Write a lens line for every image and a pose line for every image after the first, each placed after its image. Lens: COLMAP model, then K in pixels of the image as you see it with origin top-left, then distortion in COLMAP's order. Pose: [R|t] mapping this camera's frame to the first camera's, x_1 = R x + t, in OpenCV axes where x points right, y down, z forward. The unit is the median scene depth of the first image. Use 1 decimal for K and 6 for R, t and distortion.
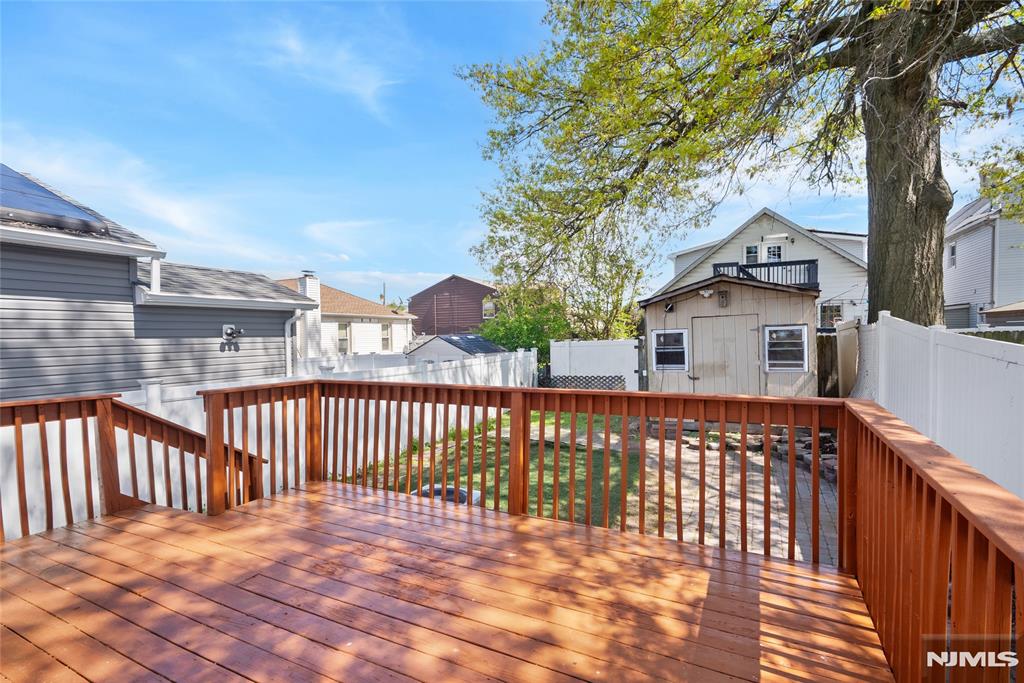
lens RADIAL K [[475.6, 0, 509.7], [0, 475.6, 339.2], [0, 0, 1]] dist [0.000585, 0.001111]
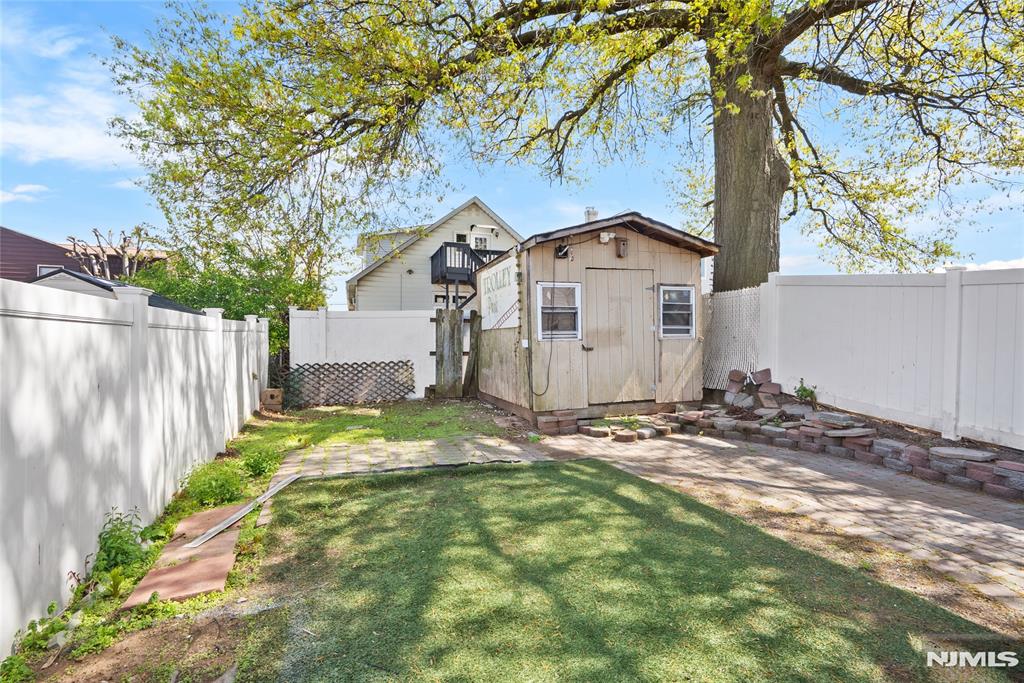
lens RADIAL K [[475.6, 0, 509.7], [0, 475.6, 339.2], [0, 0, 1]] dist [0.000585, 0.001111]
pose [[0.700989, 0.022331, 0.712822, -0.276748], [-0.009163, 0.999709, -0.022308, 0.100160], [-0.713113, 0.009106, 0.700990, 0.663090]]
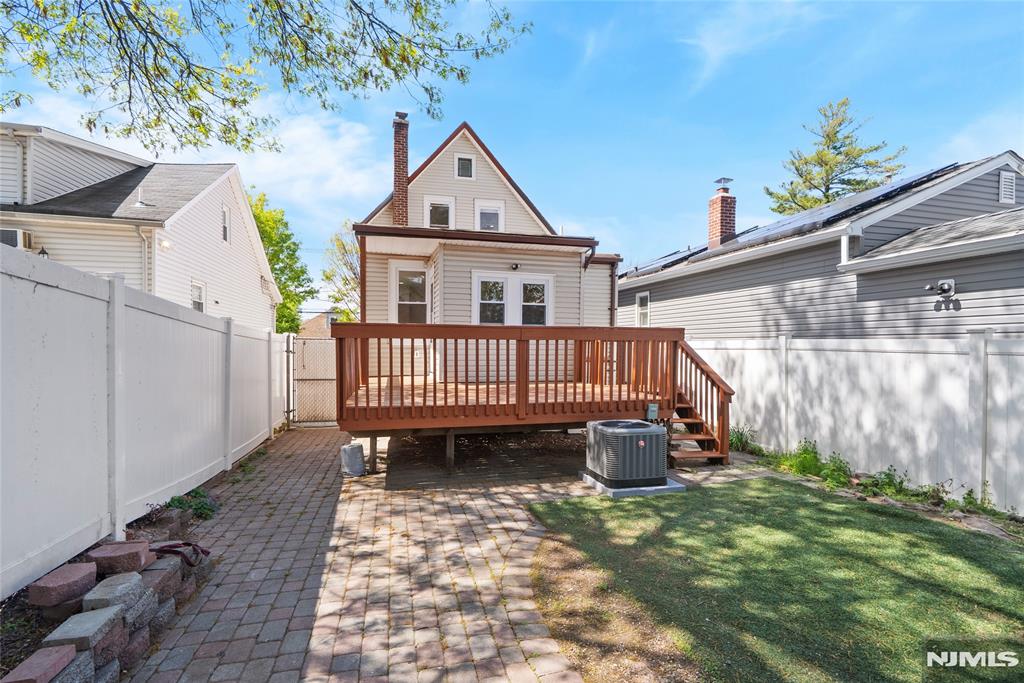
lens RADIAL K [[475.6, 0, 509.7], [0, 475.6, 339.2], [0, 0, 1]] dist [0.000585, 0.001111]
pose [[-0.758293, 0.003314, -0.651905, 0.493327], [-0.003285, 0.999955, 0.008904, 0.061887], [0.651906, 0.008893, -0.758248, 0.965778]]
